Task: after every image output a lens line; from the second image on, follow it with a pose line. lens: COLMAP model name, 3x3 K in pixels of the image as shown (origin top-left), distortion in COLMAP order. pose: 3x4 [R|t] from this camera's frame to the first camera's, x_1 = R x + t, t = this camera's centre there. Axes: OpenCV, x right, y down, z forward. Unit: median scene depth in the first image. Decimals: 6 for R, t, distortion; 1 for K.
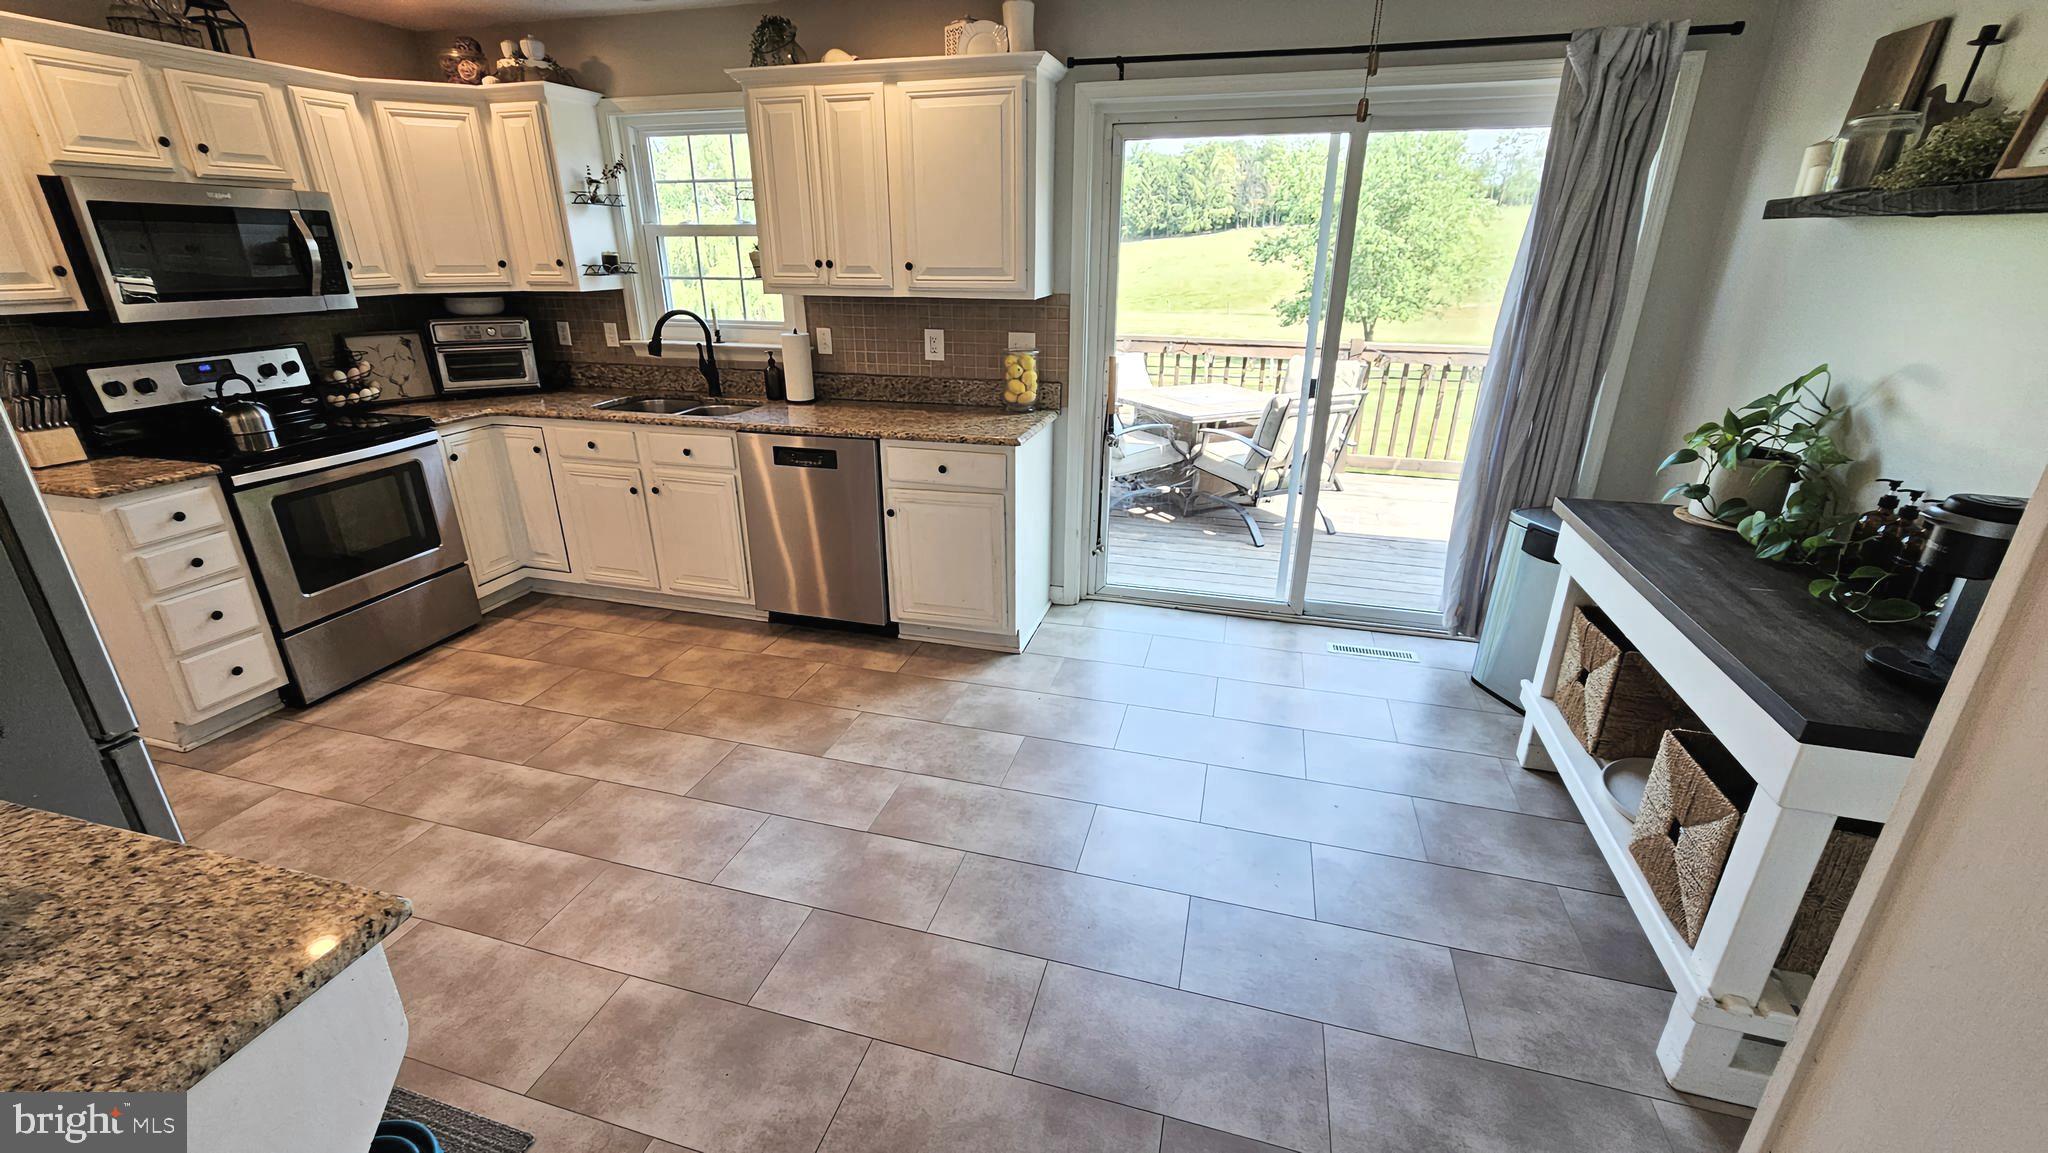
lens RADIAL K [[842.2, 0, 1003.8], [0, 842.2, 577.1], [0, 0, 1]] dist [0.000391, -0.000213]
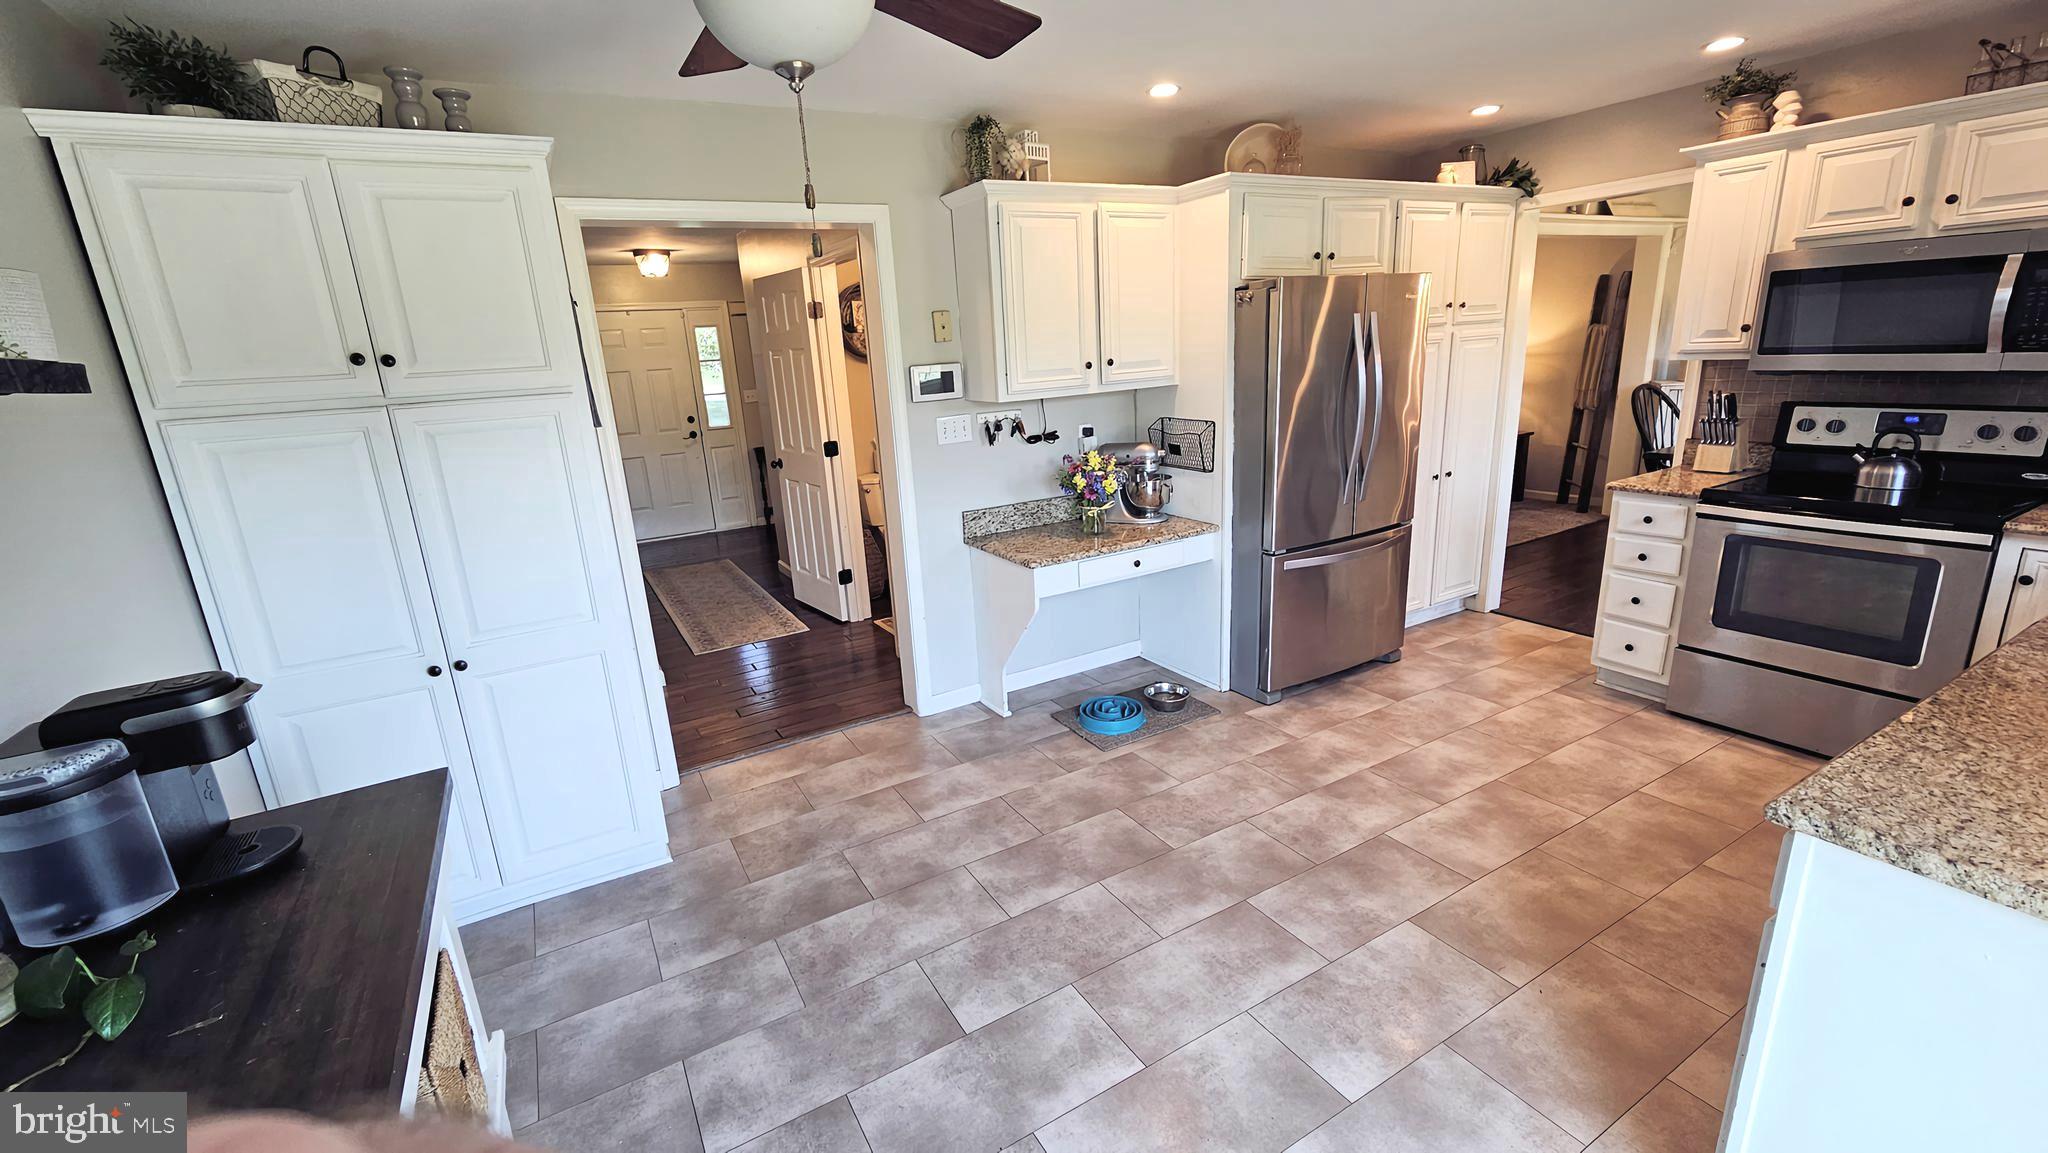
lens RADIAL K [[842.2, 0, 1003.8], [0, 842.2, 577.1], [0, 0, 1]] dist [0.000391, -0.000213]
pose [[-0.697221, 0.230460, -0.678801, 0.491936], [-0.203746, 0.844154, 0.495874, -0.362683], [0.687292, 0.484037, -0.541607, 0.891207]]
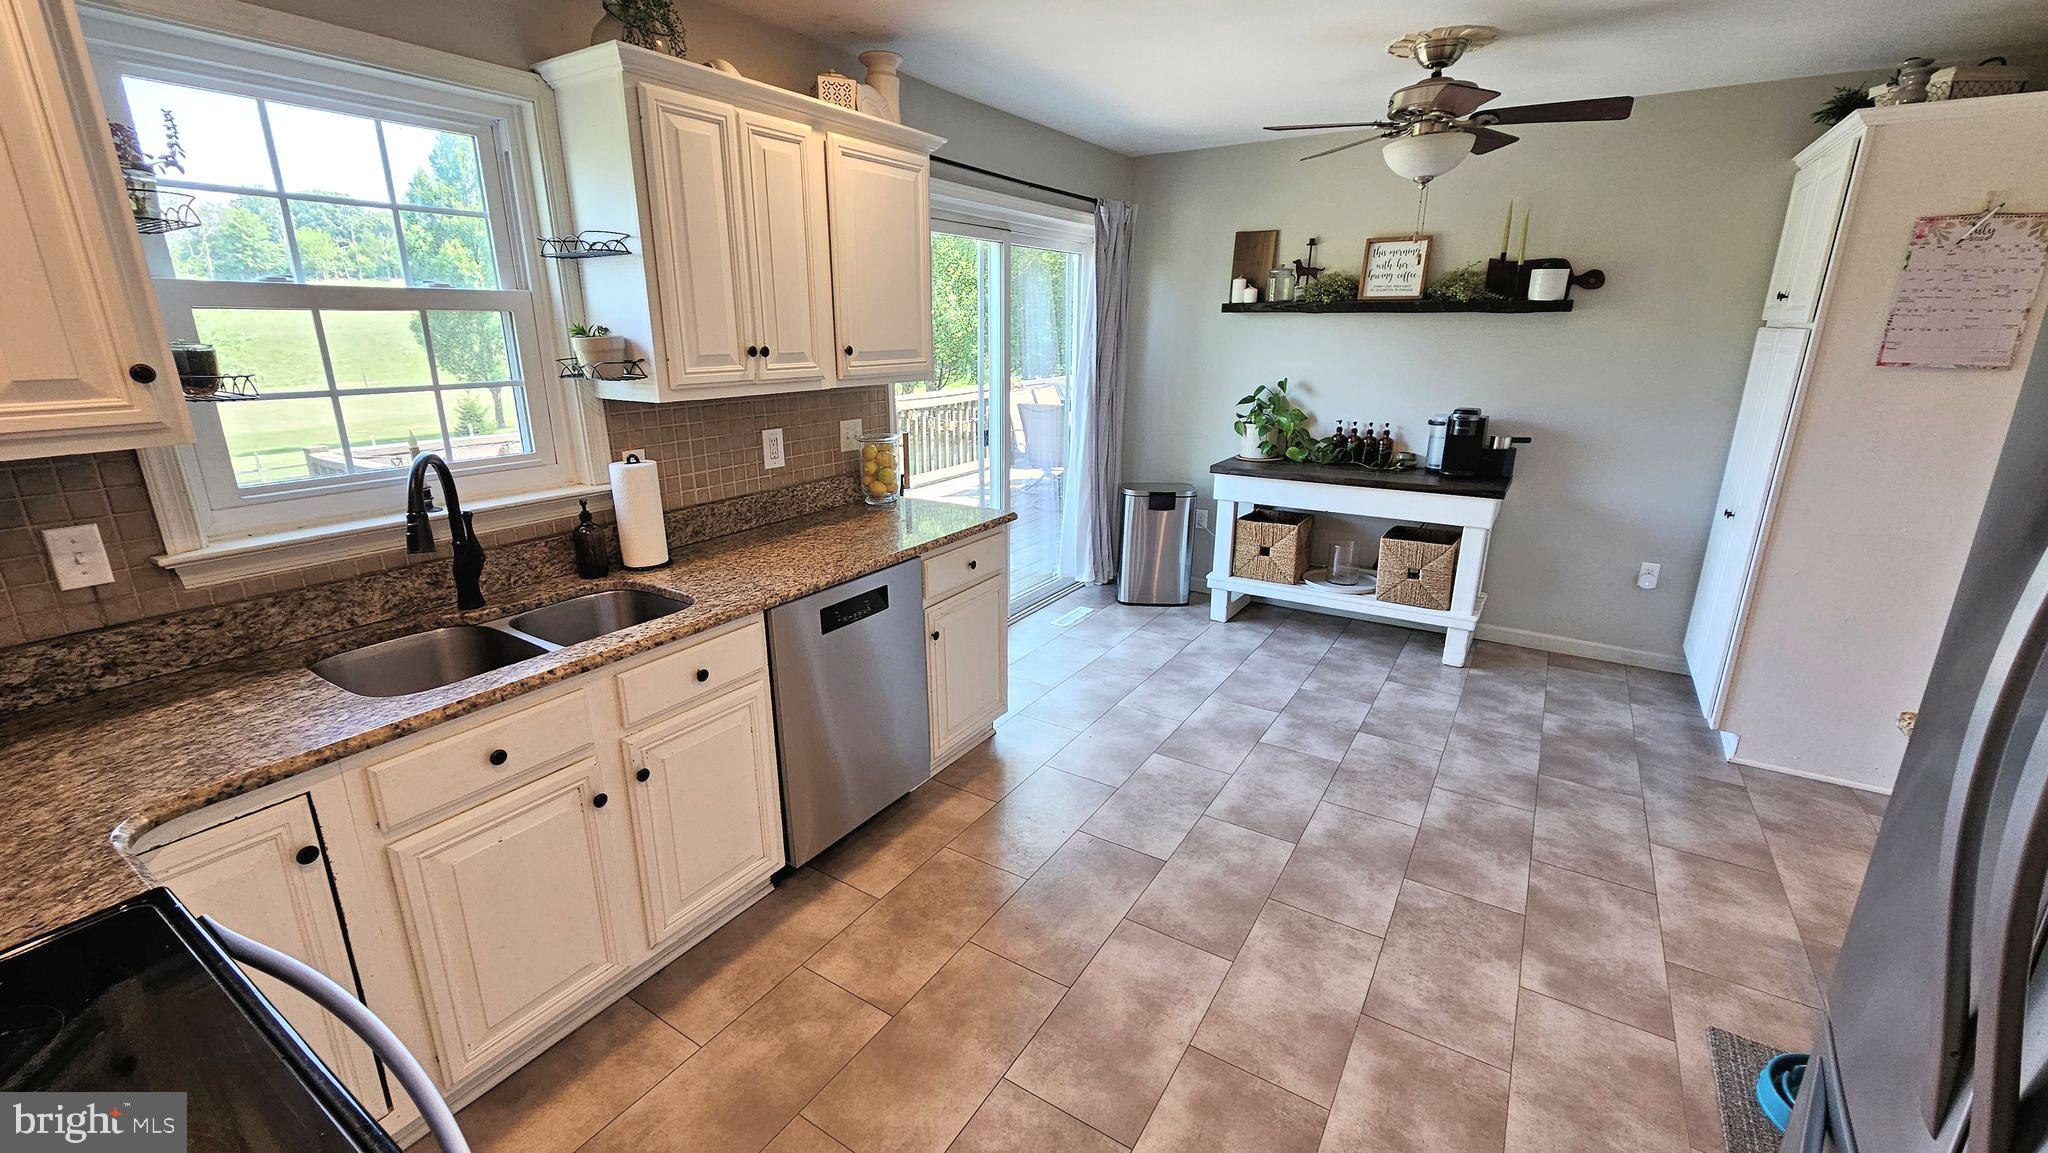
lens RADIAL K [[842.2, 0, 1003.8], [0, 842.2, 577.1], [0, 0, 1]] dist [0.000391, -0.000213]
pose [[0.290746, -0.274757, 0.916502, -0.908786], [0.351931, 0.921441, 0.164594, -0.255734], [-0.889725, 0.274690, 0.364601, 0.647076]]
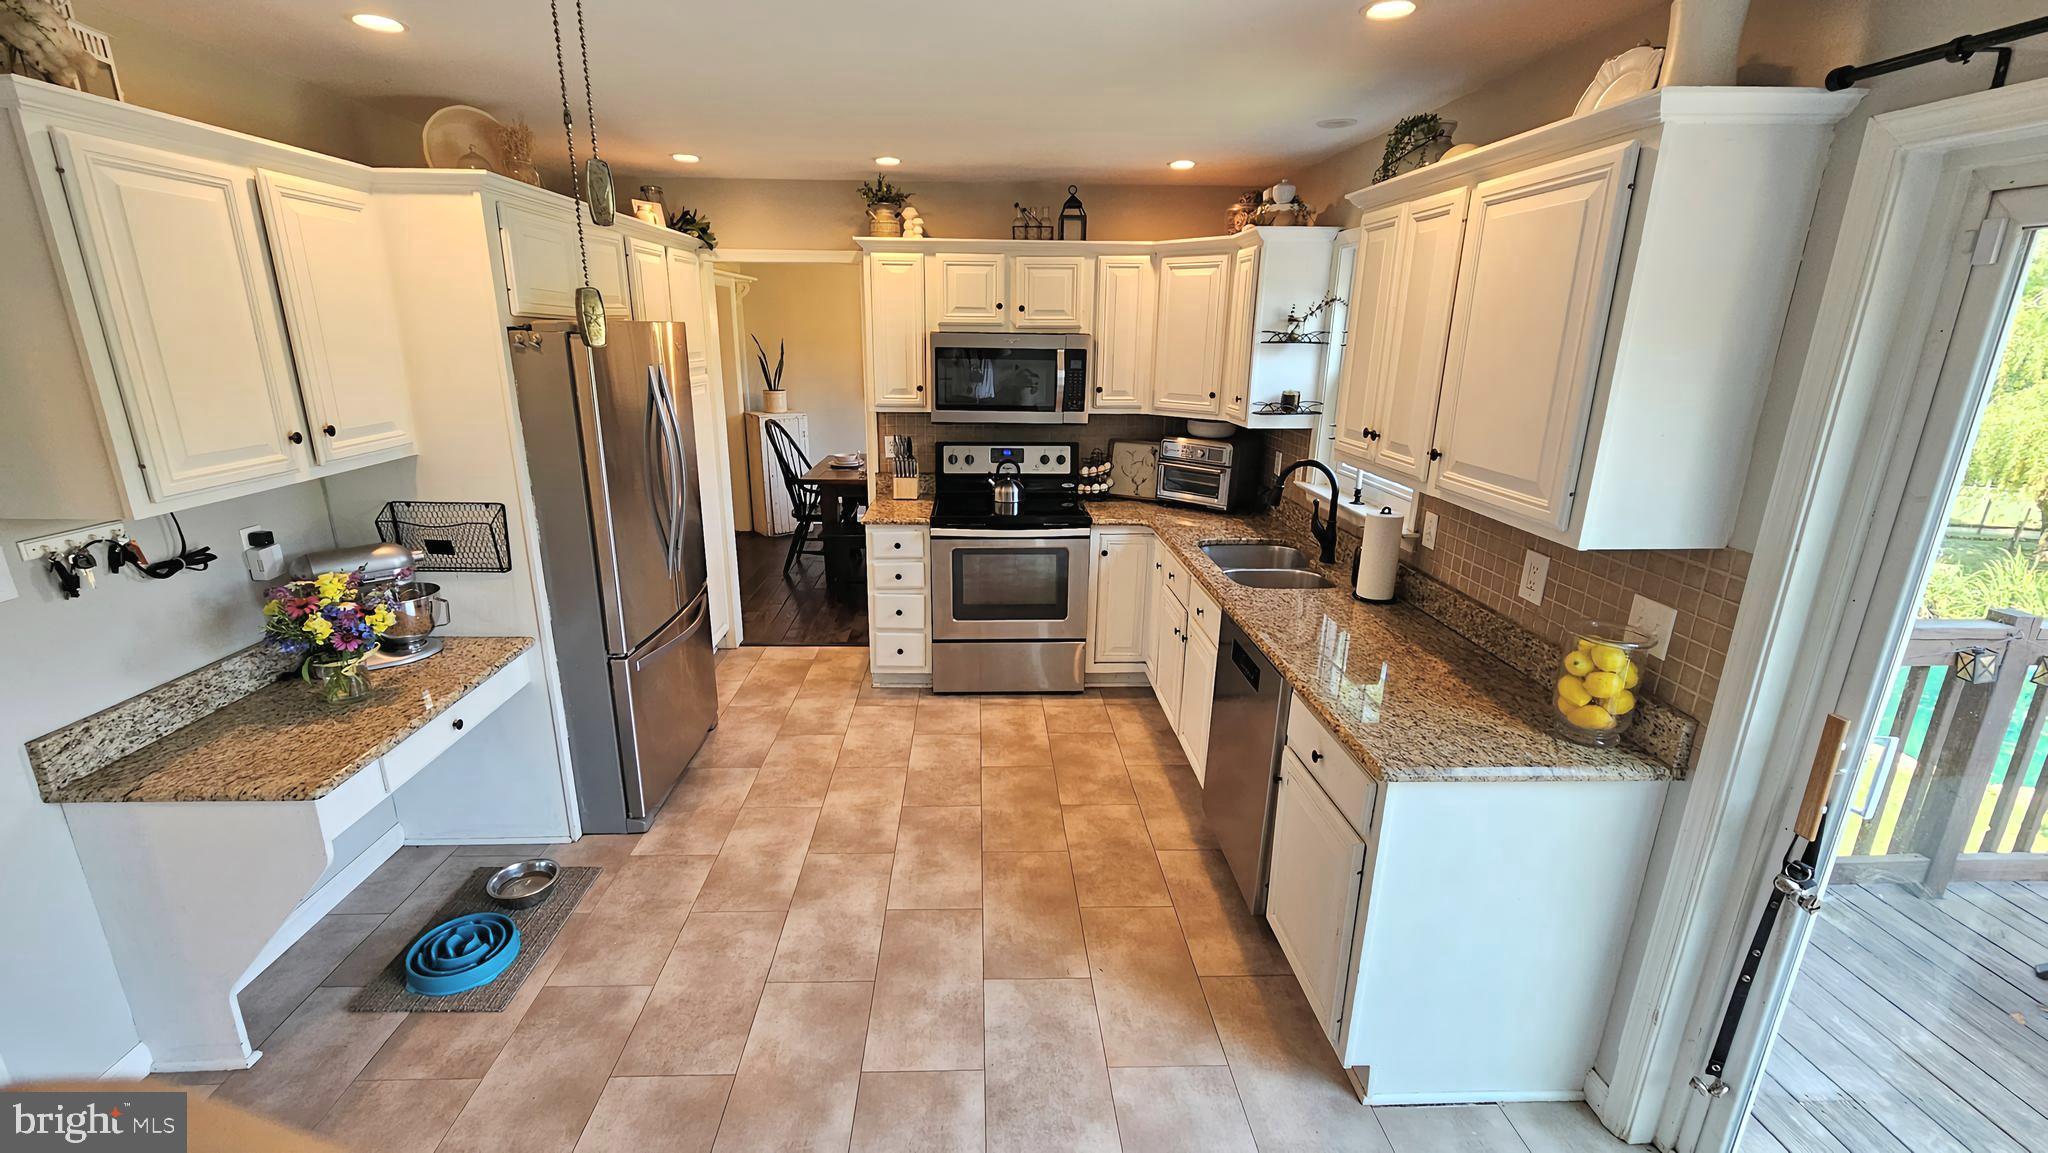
lens RADIAL K [[842.2, 0, 1003.8], [0, 842.2, 577.1], [0, 0, 1]] dist [0.000391, -0.000213]
pose [[0.311749, 0.273823, -0.909853, 0.410067], [-0.356528, 0.921318, 0.155114, -0.273159], [0.880738, 0.276032, 0.384846, 0.500822]]
